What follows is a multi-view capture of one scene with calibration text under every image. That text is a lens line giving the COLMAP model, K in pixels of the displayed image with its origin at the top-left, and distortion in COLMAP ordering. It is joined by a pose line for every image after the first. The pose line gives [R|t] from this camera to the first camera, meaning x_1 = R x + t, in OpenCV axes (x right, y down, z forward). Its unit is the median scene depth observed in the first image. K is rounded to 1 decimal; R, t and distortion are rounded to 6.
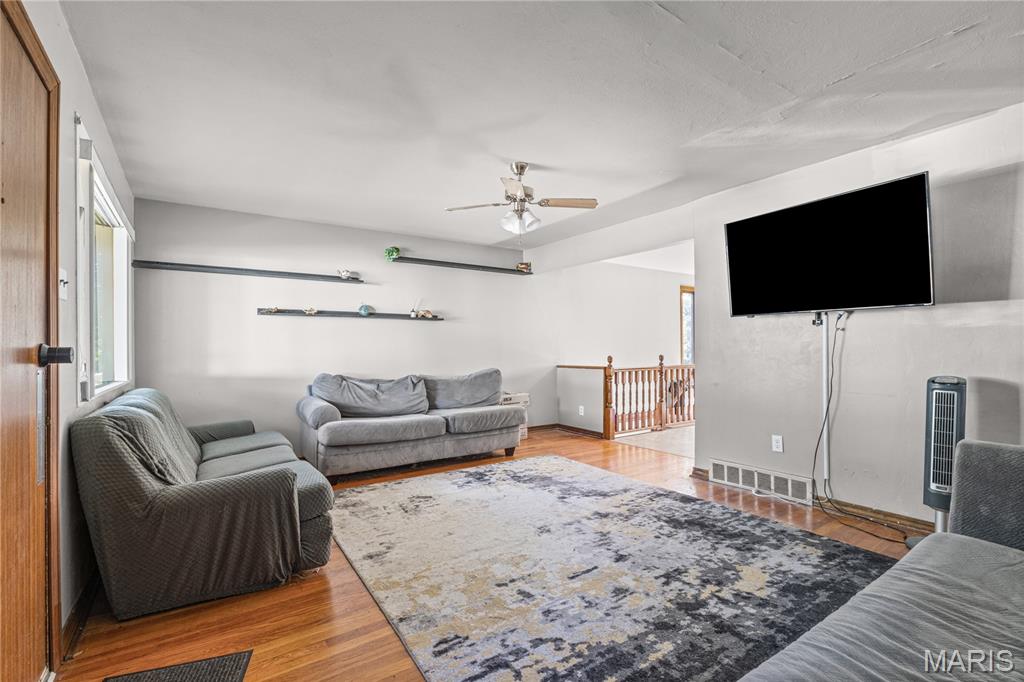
lens RADIAL K [[465.4, 0, 509.5], [0, 465.4, 348.7], [0, 0, 1]] dist [-0.002185, 0.000380]
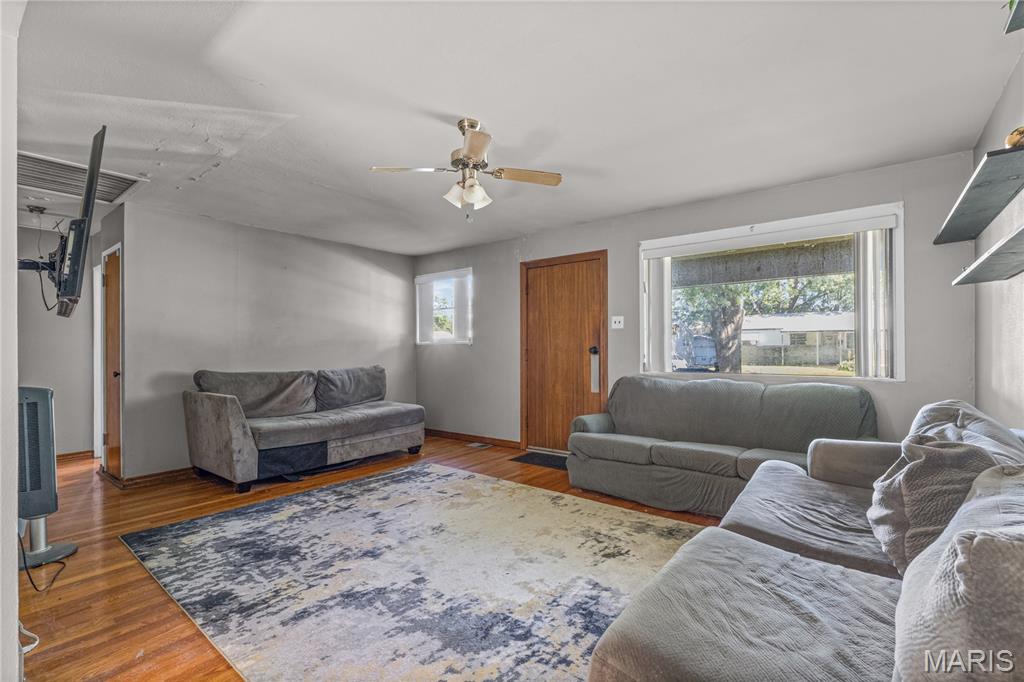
lens RADIAL K [[465.4, 0, 510.4], [0, 465.4, 344.4], [0, 0, 1]] dist [-0.002185, 0.000380]
pose [[-0.955408, 0.011388, -0.295068, 0.234374], [0.014023, 0.999878, -0.006817, -0.005893], [0.294954, -0.010651, -0.955452, 2.172183]]
